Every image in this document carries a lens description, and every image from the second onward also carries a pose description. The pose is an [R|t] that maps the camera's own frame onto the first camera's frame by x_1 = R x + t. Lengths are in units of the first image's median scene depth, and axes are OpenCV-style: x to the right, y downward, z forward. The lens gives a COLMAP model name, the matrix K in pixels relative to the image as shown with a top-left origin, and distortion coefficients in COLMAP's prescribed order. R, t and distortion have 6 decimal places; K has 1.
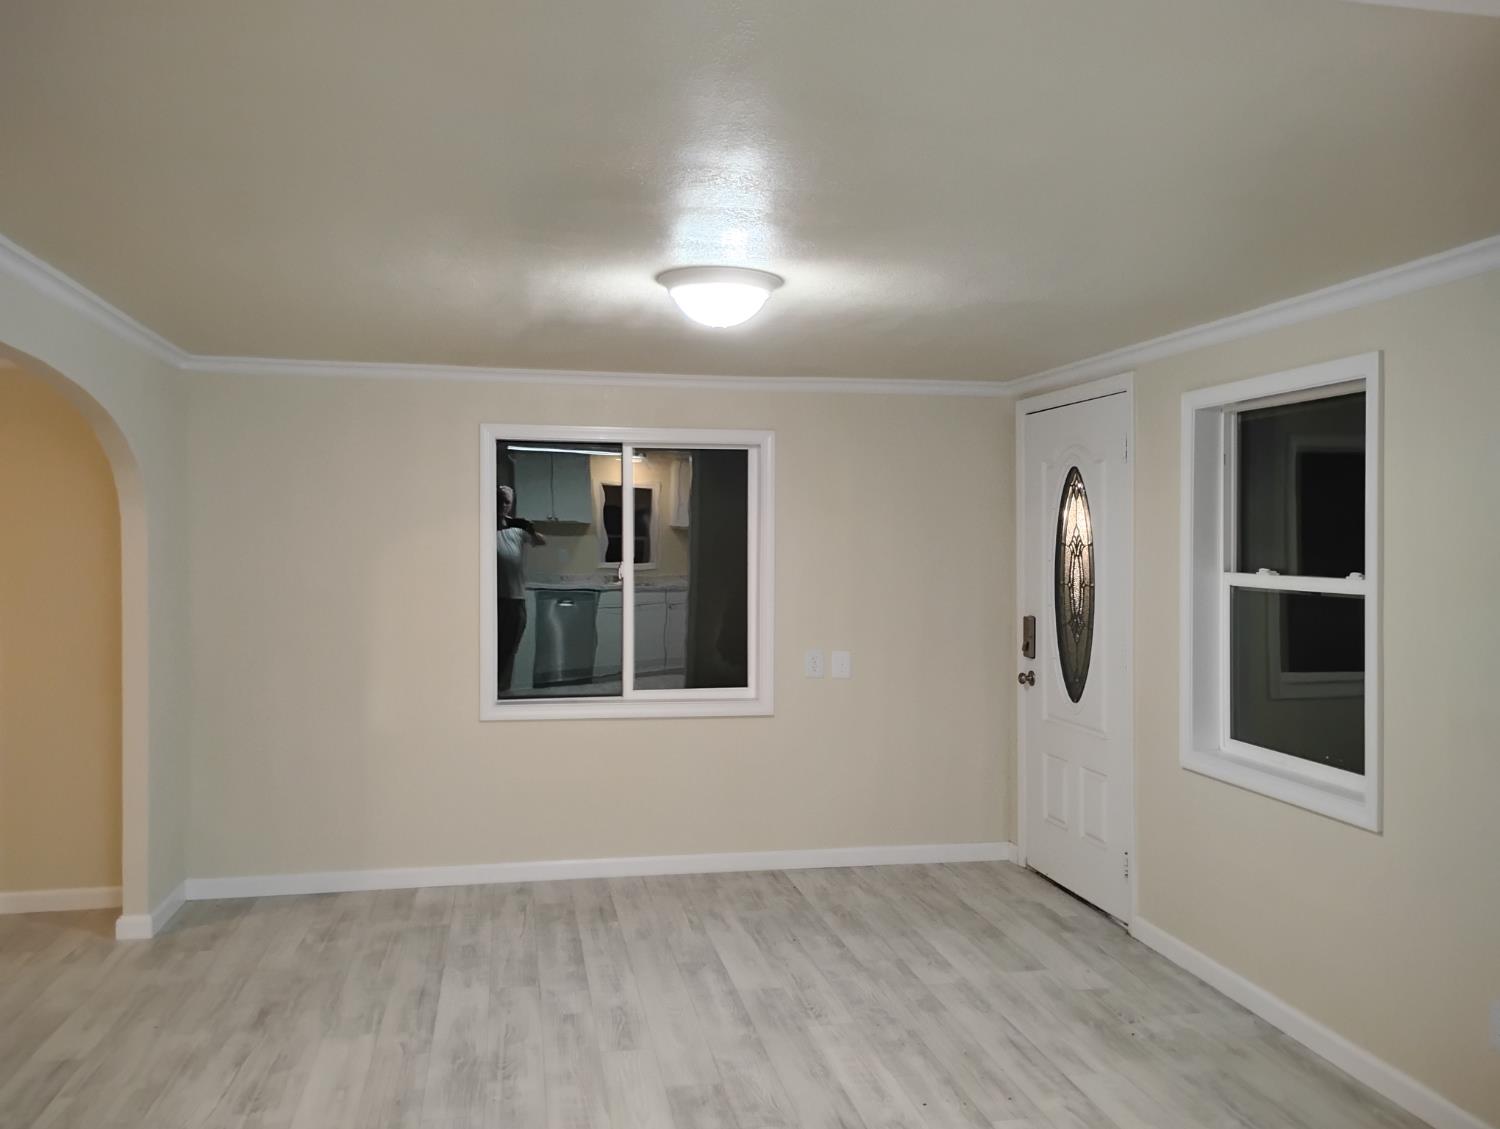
lens RADIAL K [[1237.5, 0, 780.5], [0, 1237.5, 557.7], [0, 0, 1]] dist [-0.000145, -0.016131]
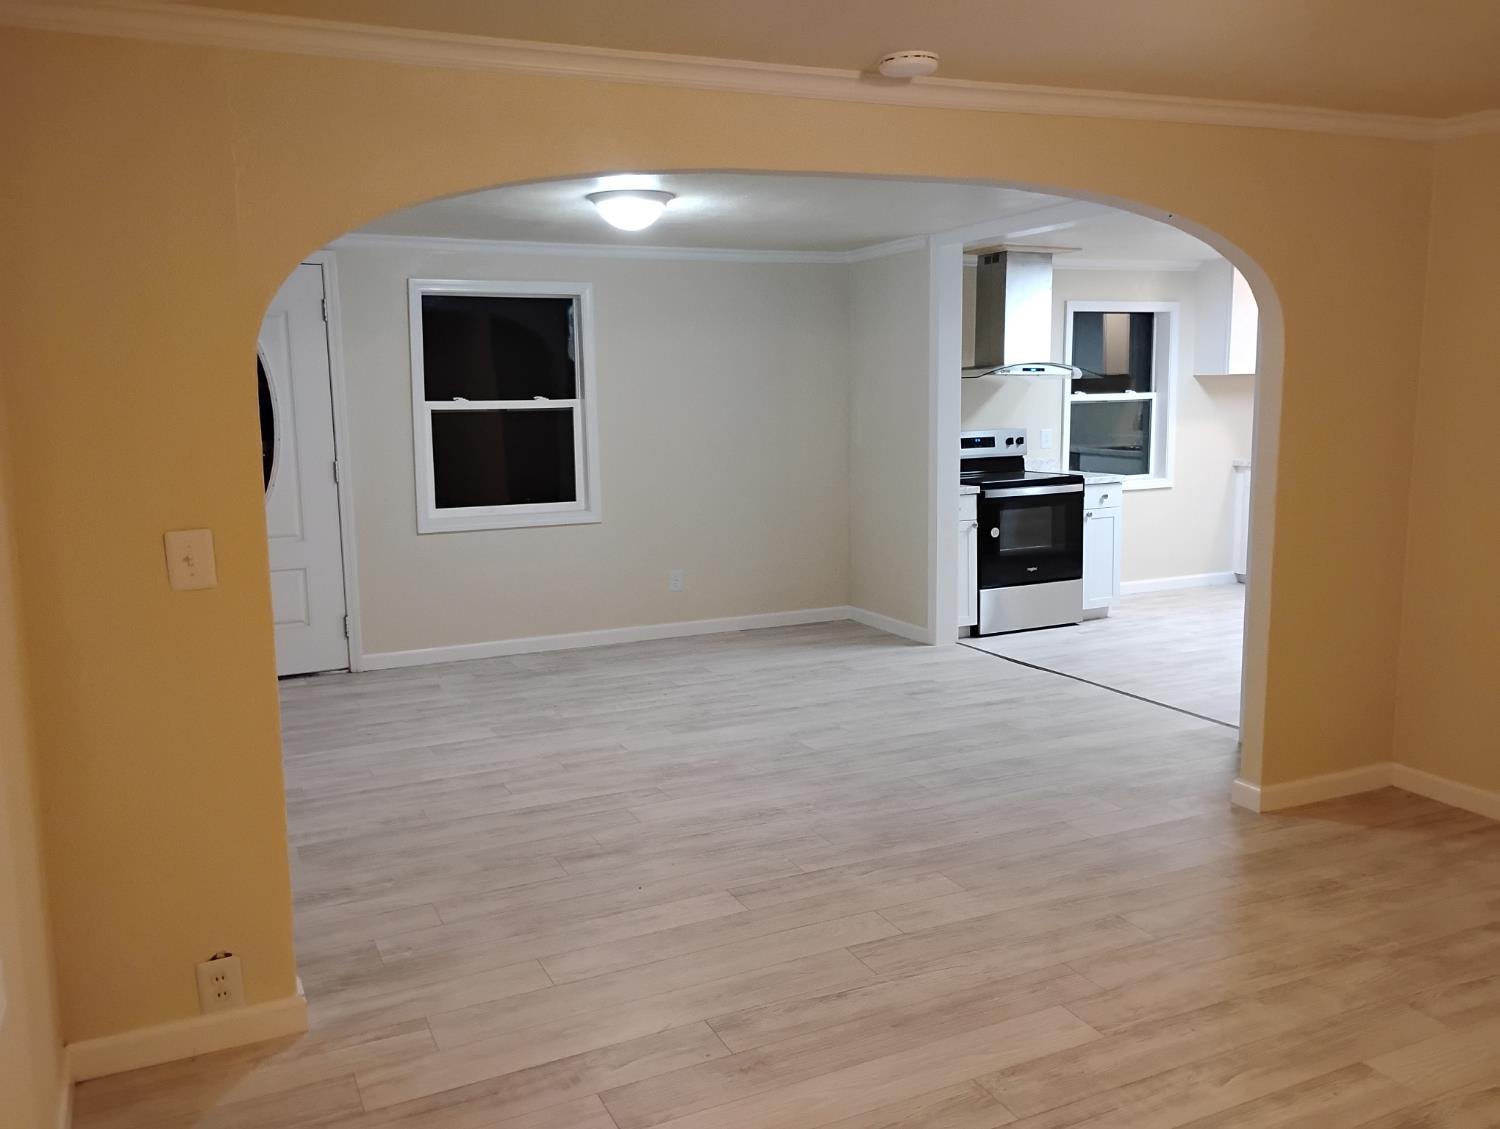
lens RADIAL K [[1230.2, 0, 750.0], [0, 1230.2, 564.5], [0, 0, 1]] dist [0.063914, -0.078018]
pose [[-0.221316, -0.148991, 0.963754, -1.327446], [0.021306, 0.987286, 0.157521, -0.021831], [-0.974969, 0.055396, -0.215328, 1.033787]]
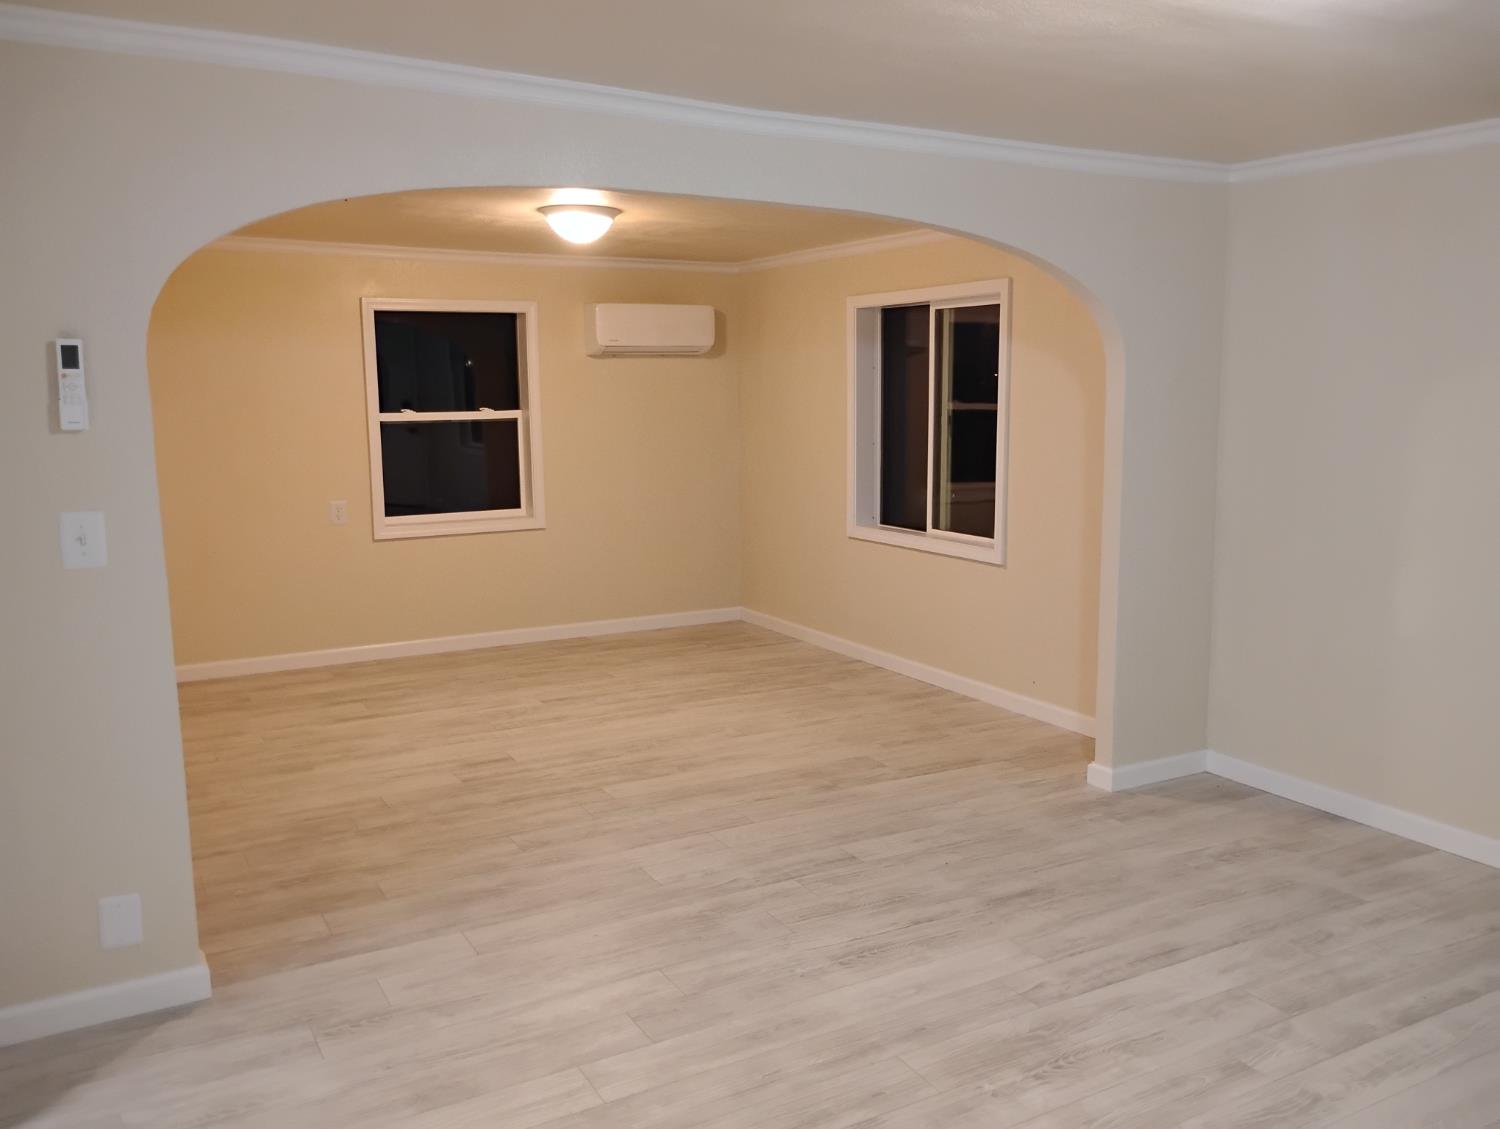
lens RADIAL K [[1230.2, 0, 750.0], [0, 1230.2, 564.5], [0, 0, 1]] dist [0.063914, -0.078018]
pose [[0.286841, 0.134596, -0.948476, 0.369447], [0.000679, 0.990052, 0.140702, -0.013261], [0.957978, -0.041003, 0.283897, 0.518934]]
